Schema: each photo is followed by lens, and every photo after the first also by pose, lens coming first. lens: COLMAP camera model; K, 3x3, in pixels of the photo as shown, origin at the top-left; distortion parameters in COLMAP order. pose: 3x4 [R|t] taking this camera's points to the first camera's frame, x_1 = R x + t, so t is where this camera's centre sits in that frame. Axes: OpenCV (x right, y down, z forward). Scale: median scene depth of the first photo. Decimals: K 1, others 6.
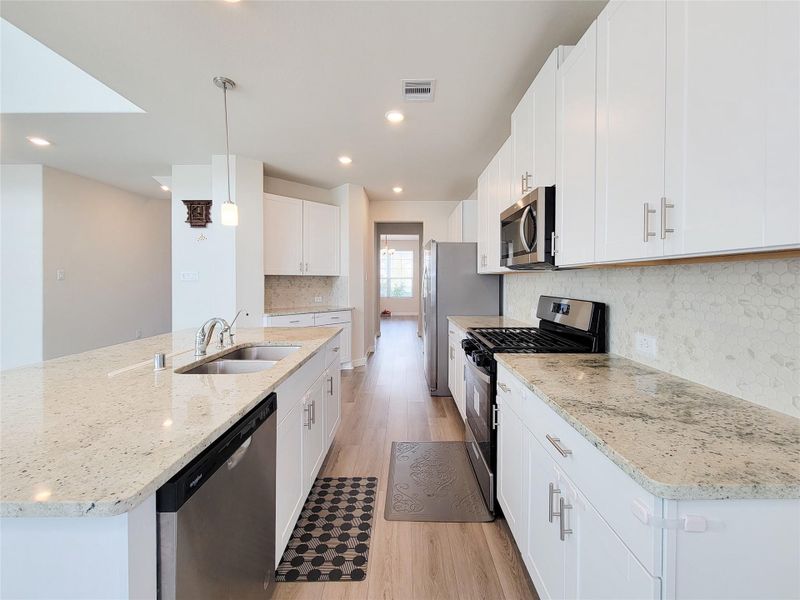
lens RADIAL K [[337.0, 0, 402.6], [0, 337.0, 281.9], [0, 0, 1]] dist [0.000649, -0.000017]
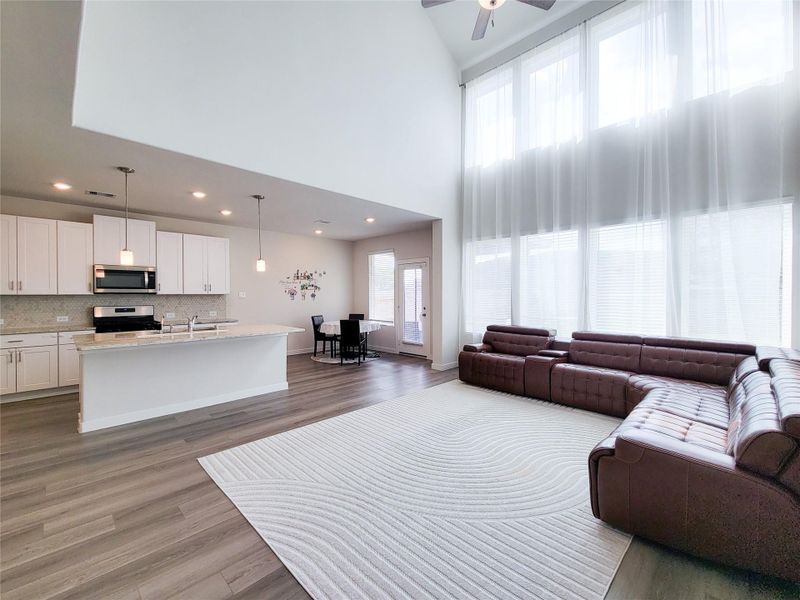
lens RADIAL K [[337.1, 0, 403.2], [0, 337.1, 299.4], [0, 0, 1]] dist [-0.000046, -0.000328]
pose [[-0.710520, -0.011405, 0.703584, -2.705431], [0.002577, 0.999820, 0.018810, -0.041080], [-0.703672, 0.015178, -0.710363, 1.321155]]
